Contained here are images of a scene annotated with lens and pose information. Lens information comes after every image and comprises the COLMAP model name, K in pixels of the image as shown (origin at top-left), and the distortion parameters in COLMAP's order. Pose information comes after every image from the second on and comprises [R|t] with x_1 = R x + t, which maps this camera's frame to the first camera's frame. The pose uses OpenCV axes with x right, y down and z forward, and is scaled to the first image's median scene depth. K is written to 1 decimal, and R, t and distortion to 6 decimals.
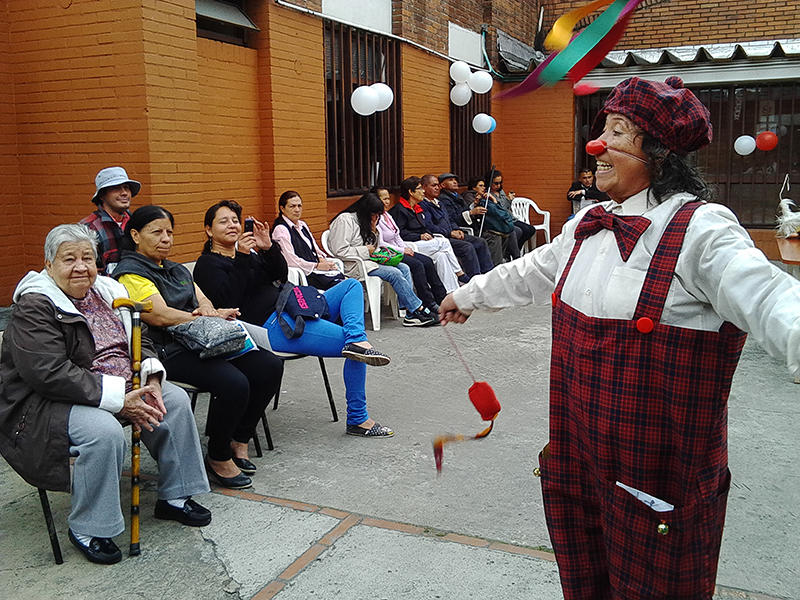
lens RADIAL K [[813.6, 0, 419.4], [0, 813.6, 279.4], [0, 0, 1]] dist [0.003336, -0.021452]
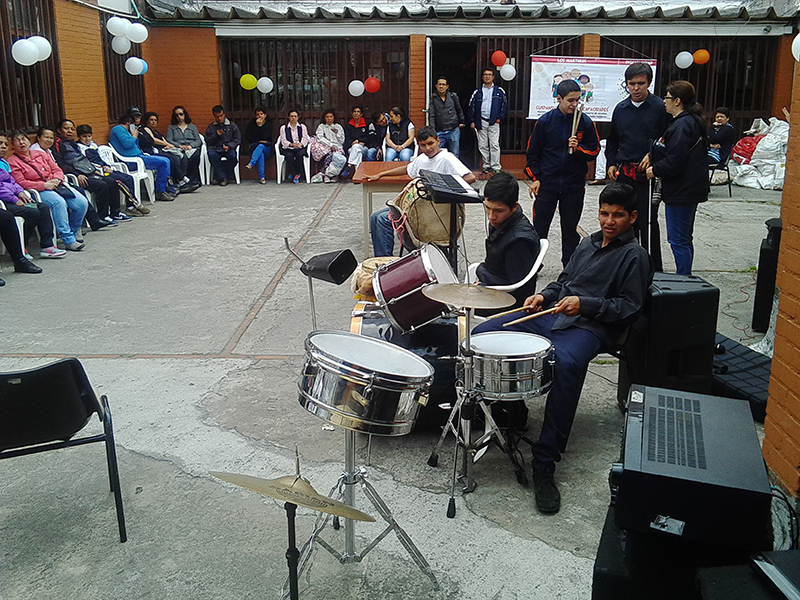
lens RADIAL K [[813.6, 0, 419.4], [0, 813.6, 279.4], [0, 0, 1]] dist [0.003336, -0.021452]
pose [[0.920145, -0.083240, 0.382629, -0.015731], [0.048146, 0.993780, 0.100414, 0.006835], [-0.388607, -0.073973, 0.918429, -0.213134]]
